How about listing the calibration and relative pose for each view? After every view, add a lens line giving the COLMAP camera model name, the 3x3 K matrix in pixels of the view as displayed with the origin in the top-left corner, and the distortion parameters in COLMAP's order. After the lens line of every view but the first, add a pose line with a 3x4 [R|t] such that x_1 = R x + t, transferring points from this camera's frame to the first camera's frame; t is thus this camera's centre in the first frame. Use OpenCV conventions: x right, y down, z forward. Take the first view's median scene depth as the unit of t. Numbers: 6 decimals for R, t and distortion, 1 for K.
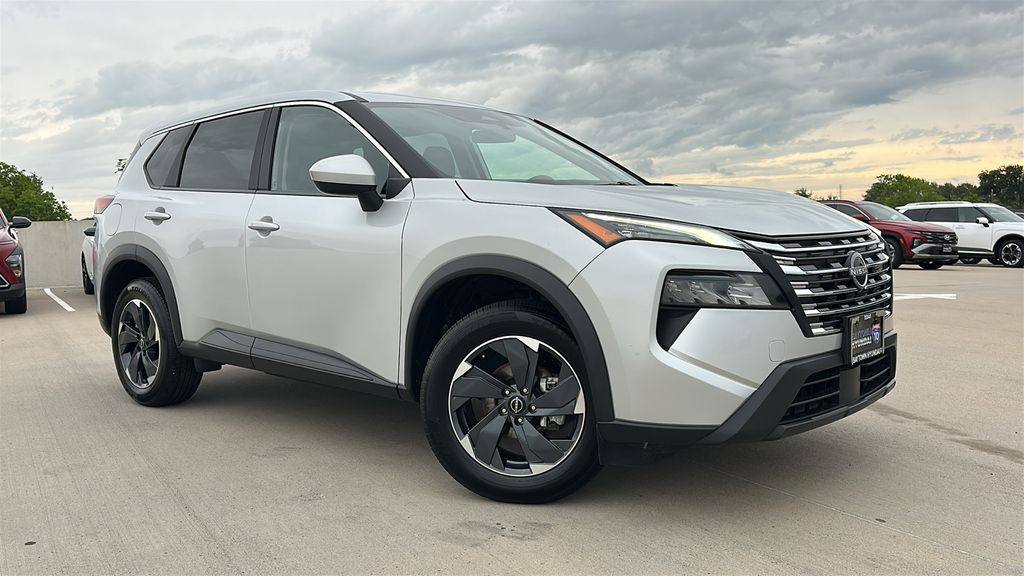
lens RADIAL K [[882.4, 0, 514.0], [0, 882.4, 305.3], [0, 0, 1]] dist [0.091740, -0.158129]
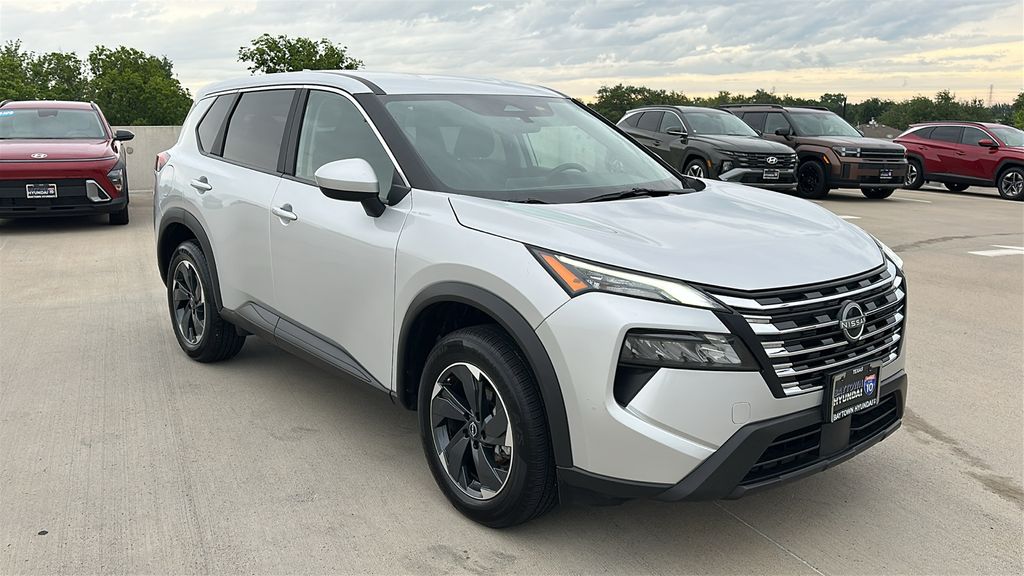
lens RADIAL K [[882.4, 0, 501.6], [0, 882.4, 302.4], [0, 0, 1]] dist [0.091740, -0.158129]
pose [[0.989414, 0.058249, -0.132917, 0.127682], [-0.042185, 0.991802, 0.120624, -0.142543], [0.138853, -0.113740, 0.983760, 0.013658]]
